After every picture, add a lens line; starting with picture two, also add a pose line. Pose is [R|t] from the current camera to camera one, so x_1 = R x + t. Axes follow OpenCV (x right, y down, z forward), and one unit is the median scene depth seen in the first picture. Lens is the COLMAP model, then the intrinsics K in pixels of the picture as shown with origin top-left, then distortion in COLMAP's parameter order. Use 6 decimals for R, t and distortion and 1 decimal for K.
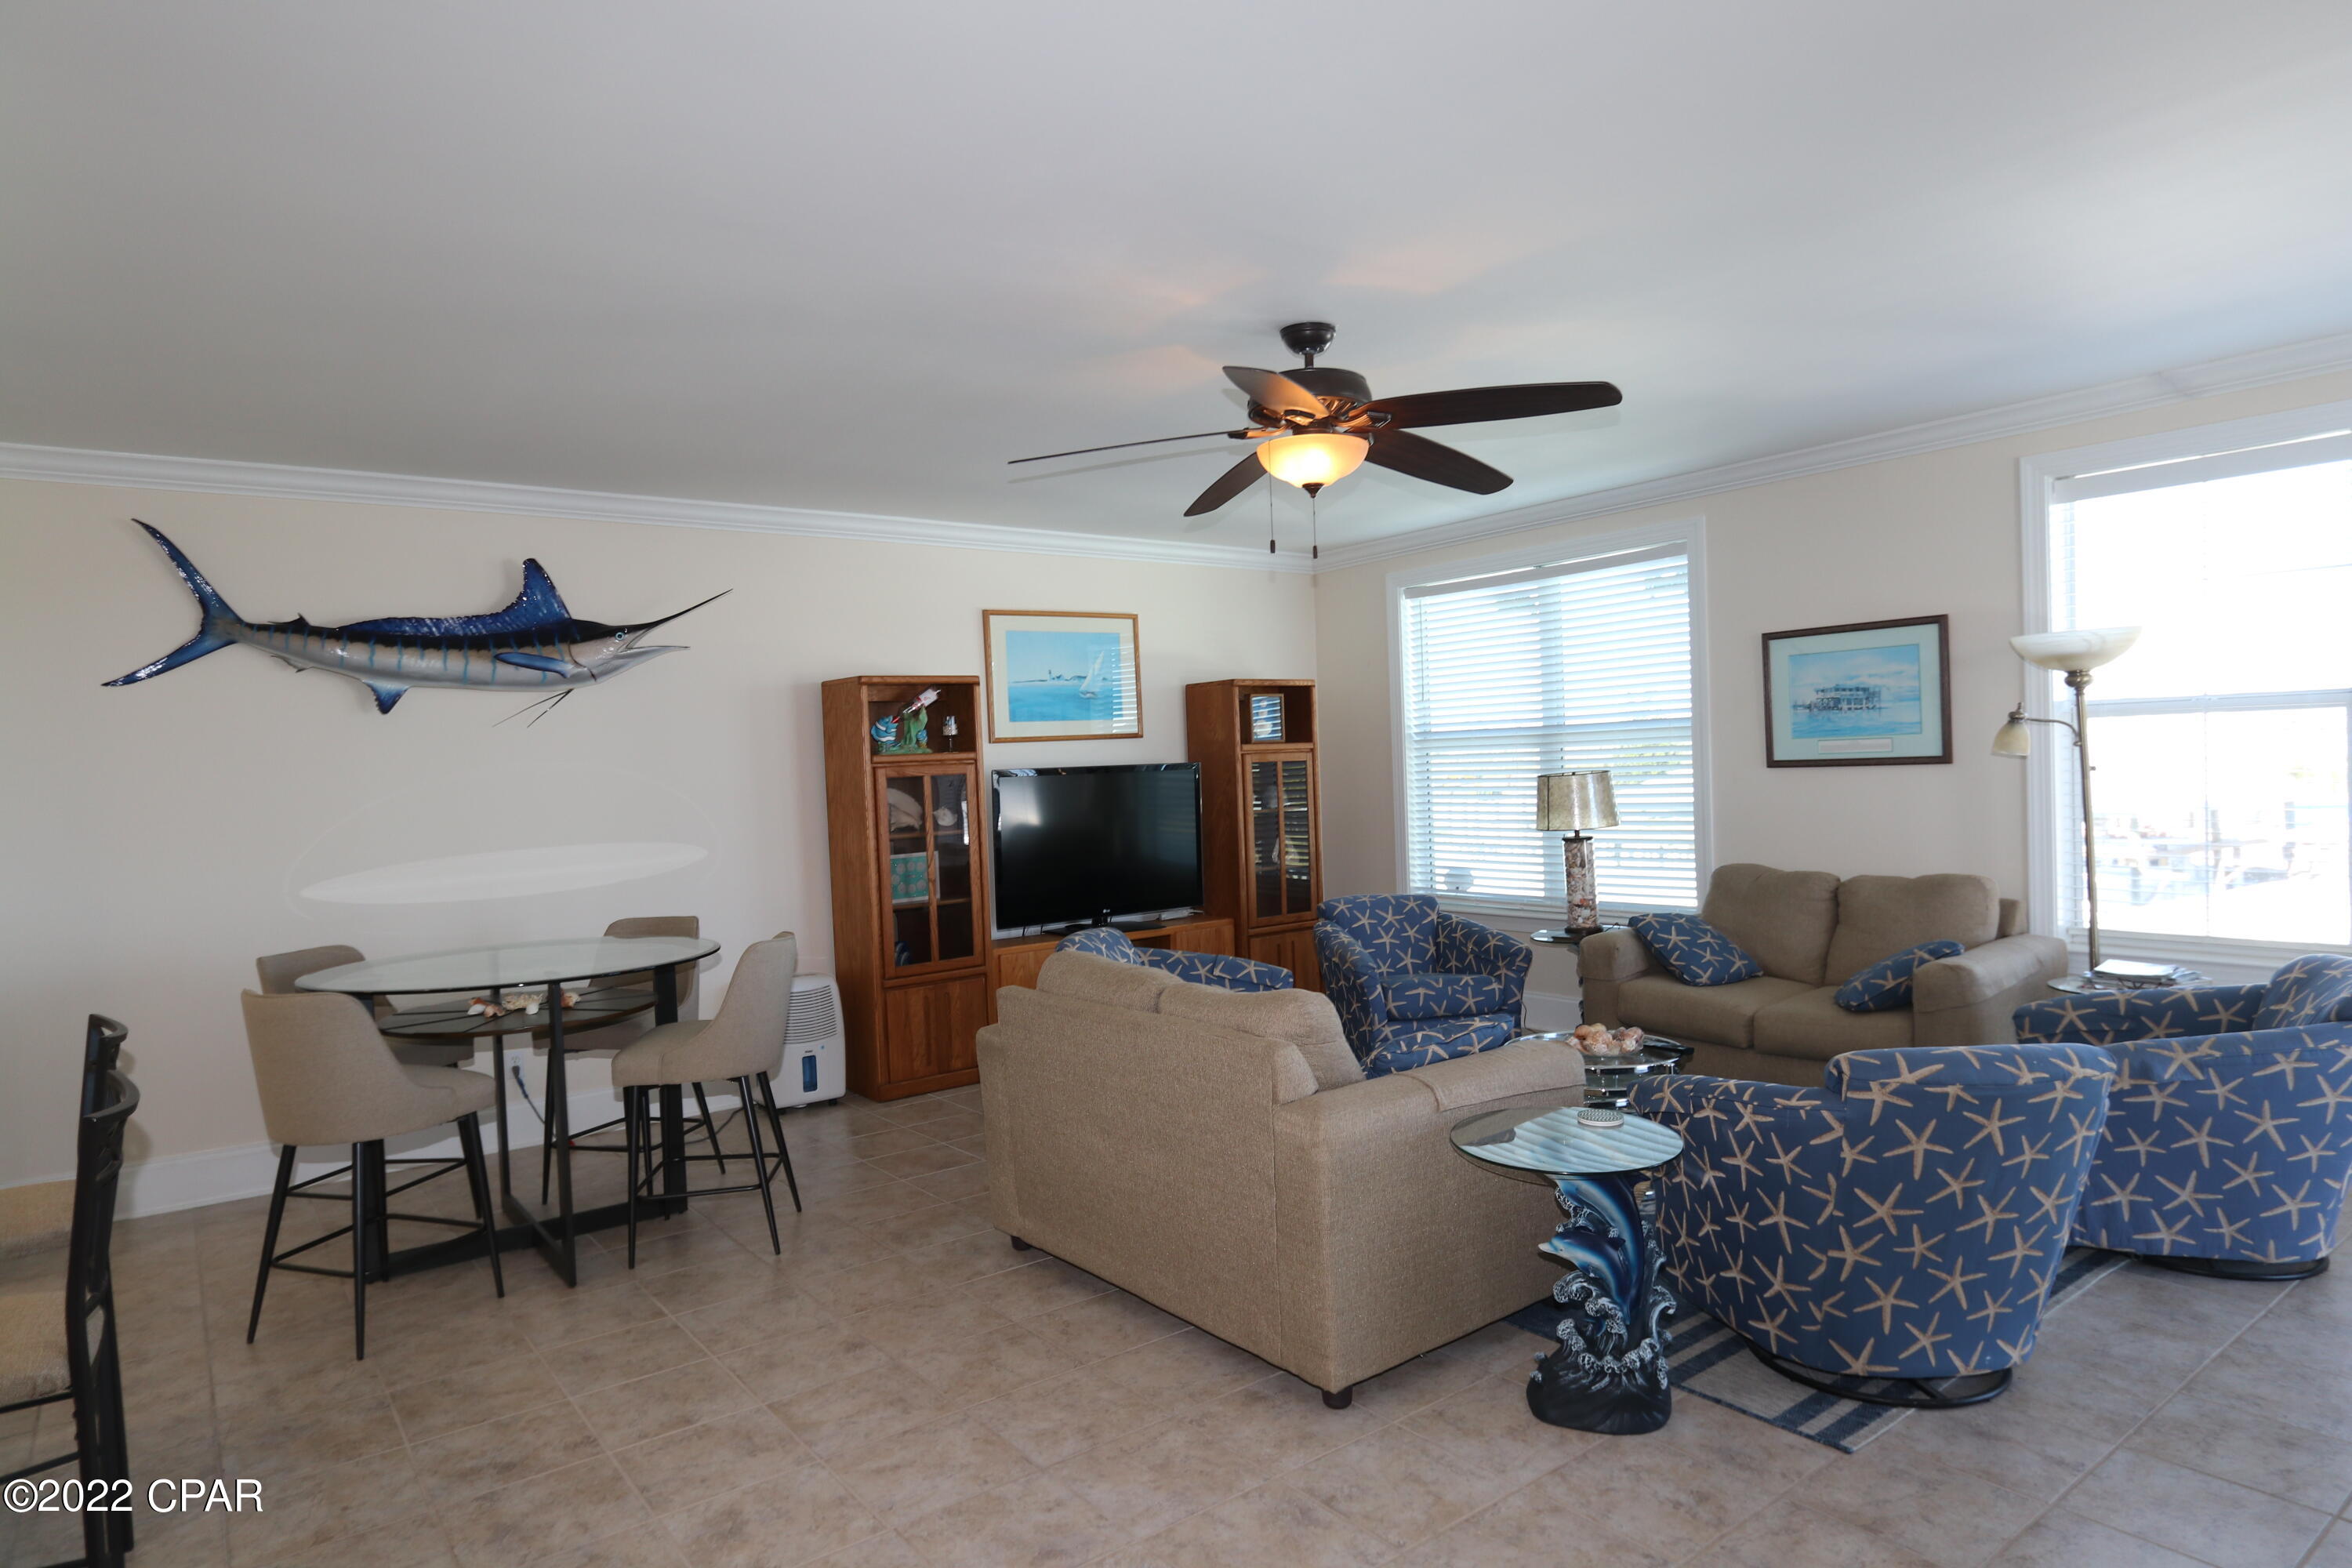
lens RADIAL K [[1365.8, 0, 1166.4], [0, 1365.8, 798.6], [0, 0, 1]] dist [-0.006424, 0.001535]
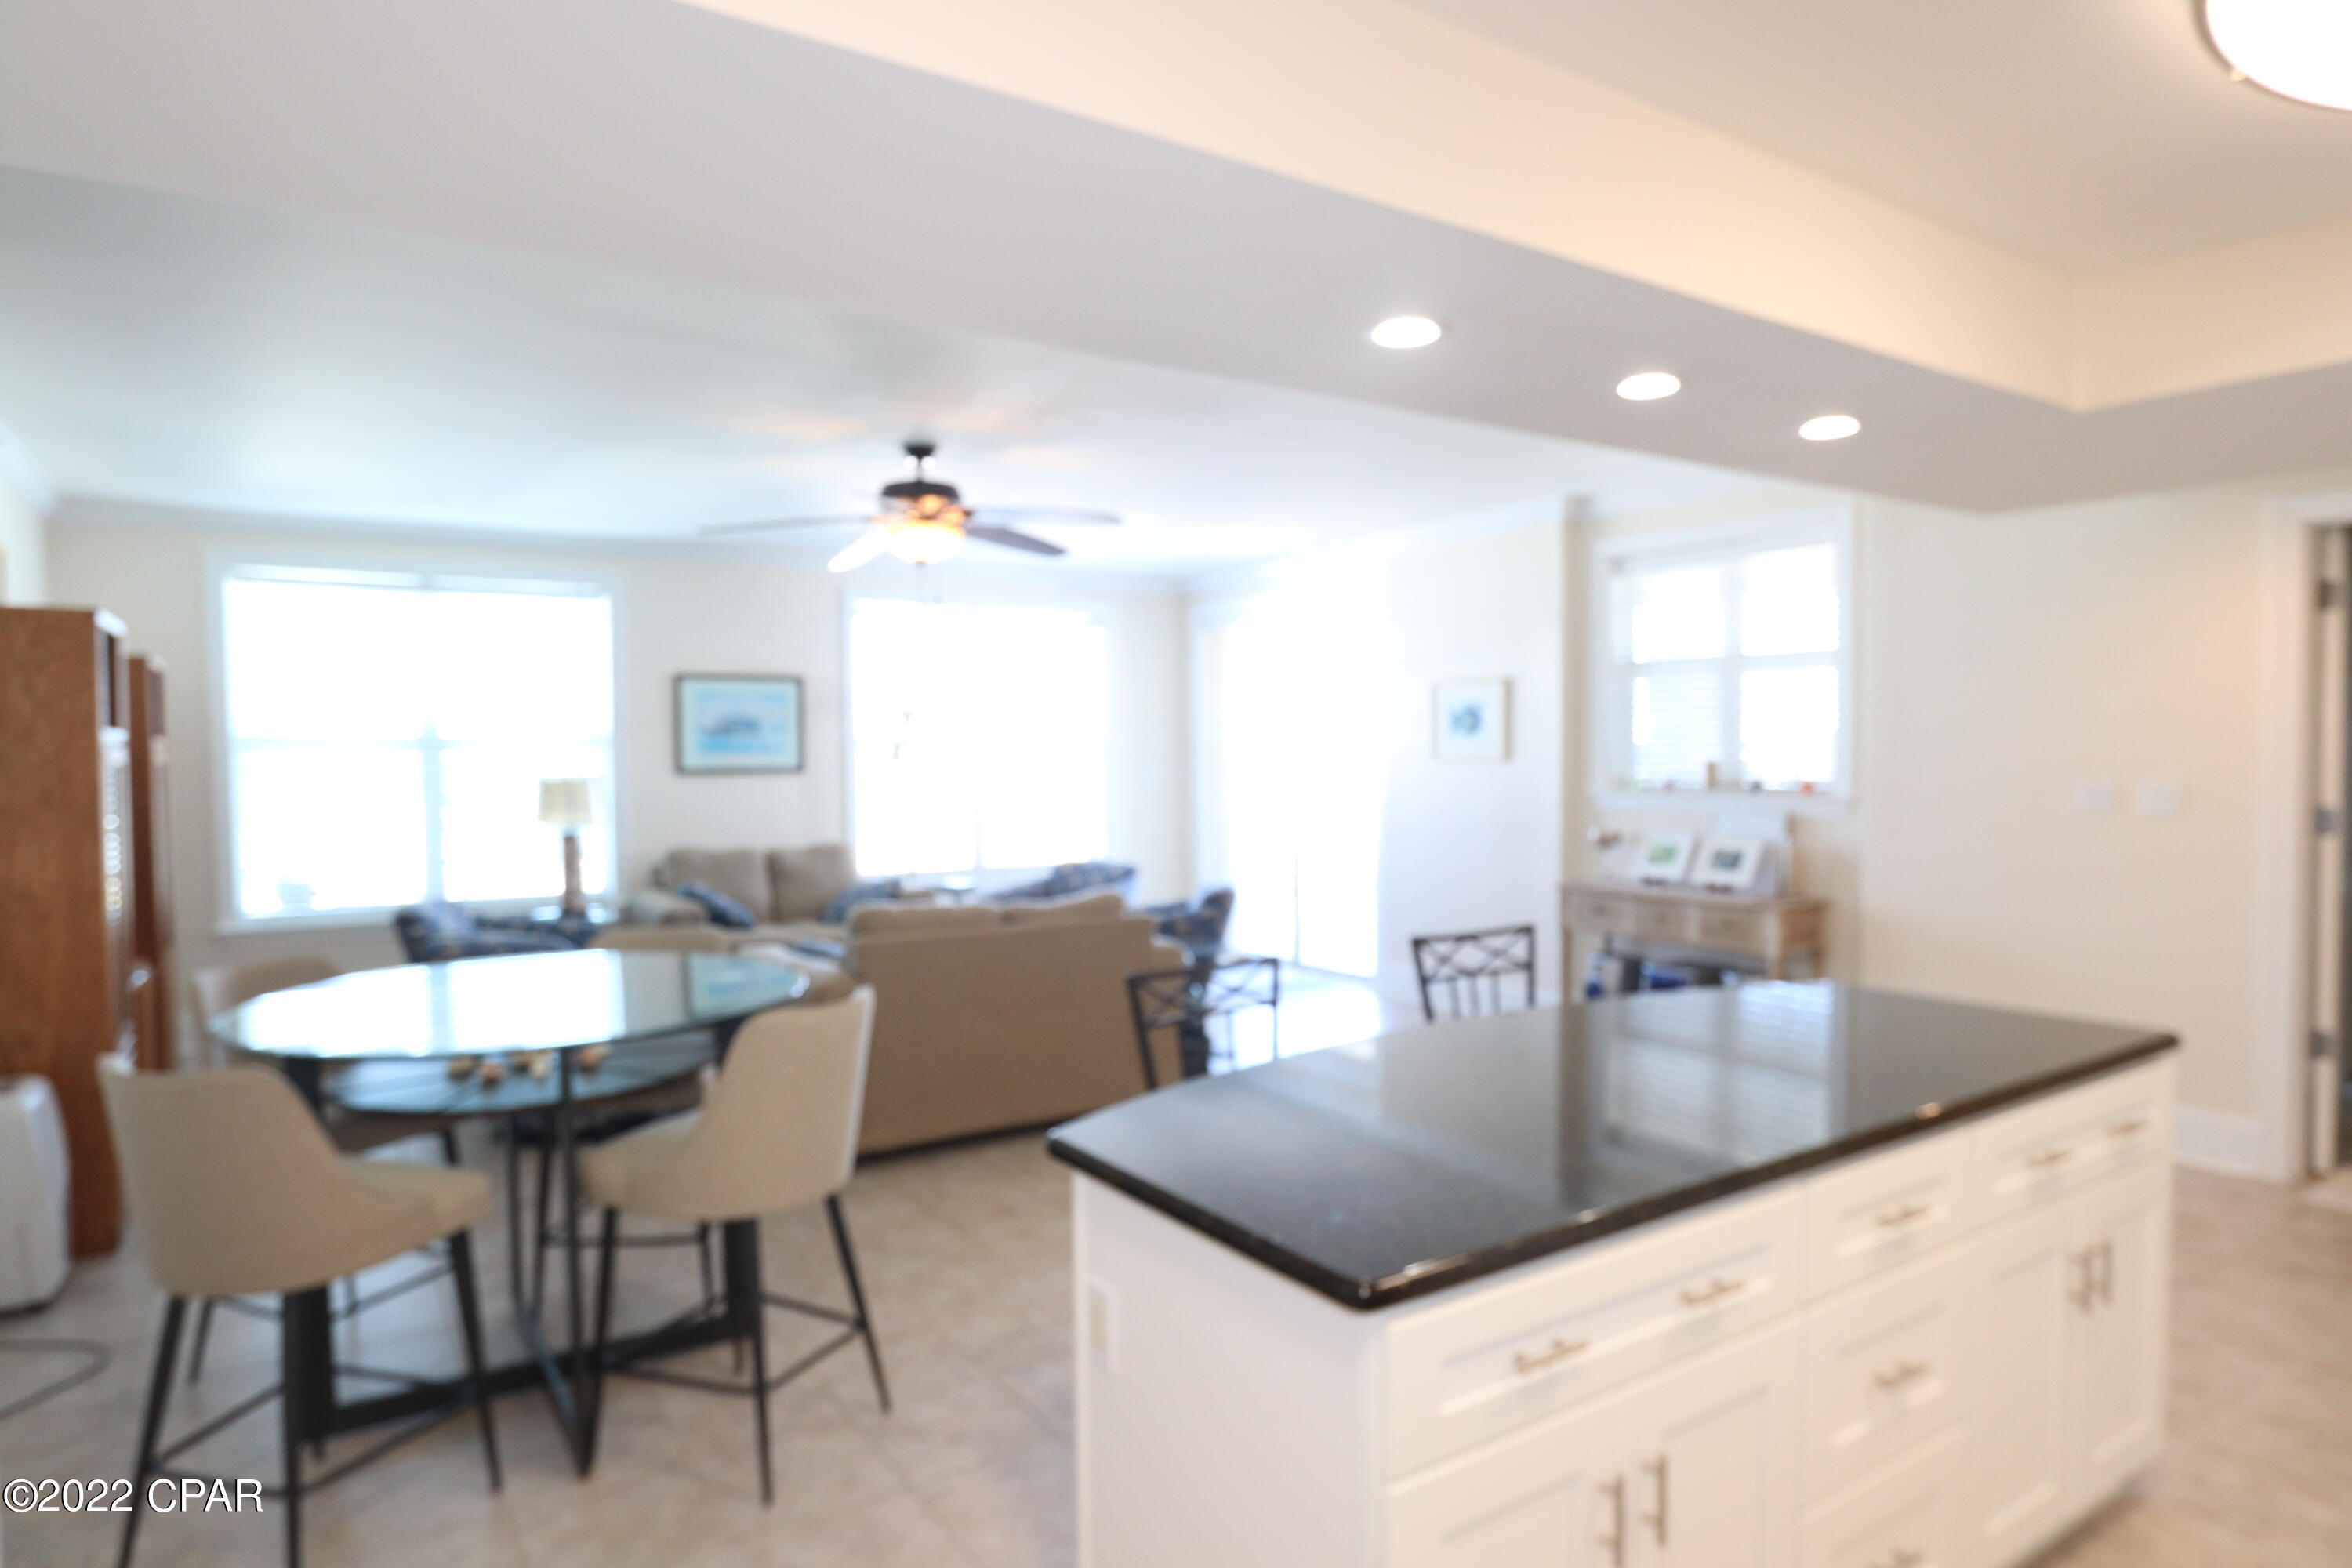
lens RADIAL K [[1361.6, 0, 1168.1], [0, 1361.6, 799.9], [0, 0, 1]] dist [-0.025089, 0.014274]
pose [[0.062275, 0.001151, 0.998058, -0.936761], [0.030503, 0.999530, -0.003056, 0.022477], [-0.997593, 0.030634, 0.062211, 0.490176]]
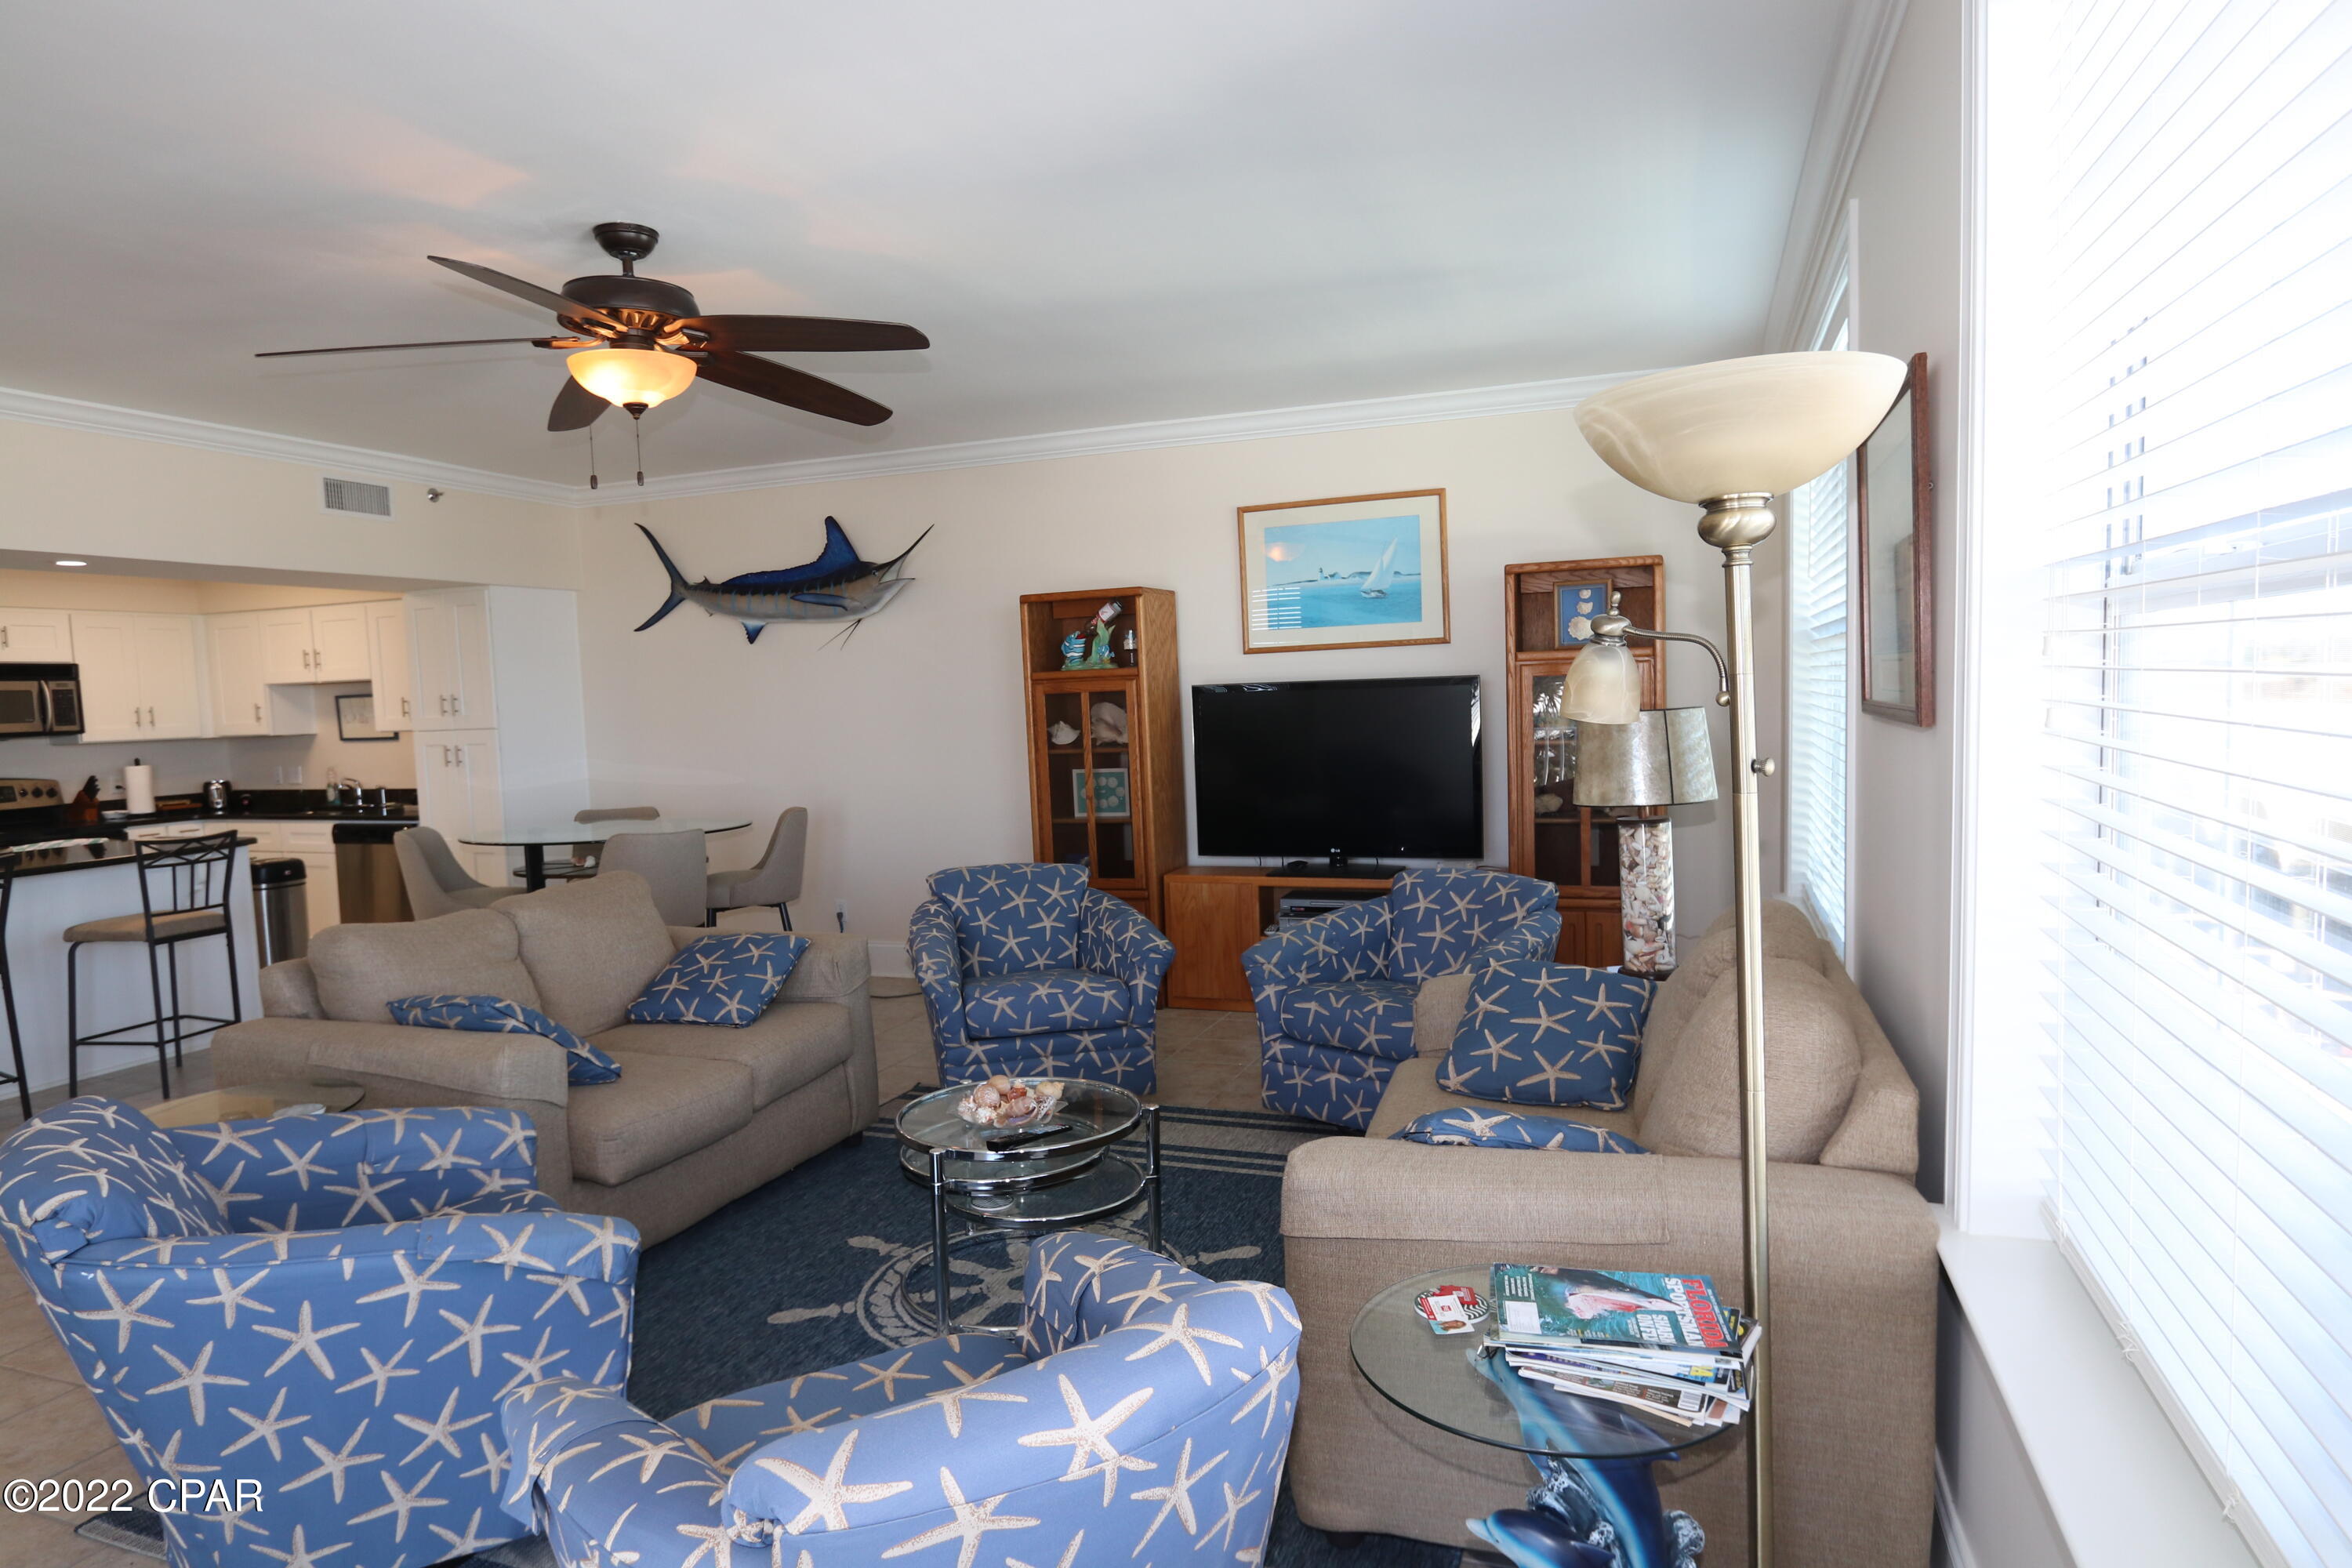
lens RADIAL K [[1382.3, 0, 1164.2], [0, 1382.3, 807.0], [0, 0, 1]] dist [-0.021951, 0.015672]
pose [[0.523317, 0.096937, -0.846607, 0.817875], [-0.005711, 0.993885, 0.110270, -0.051277], [0.852119, -0.052871, 0.520670, 0.586983]]
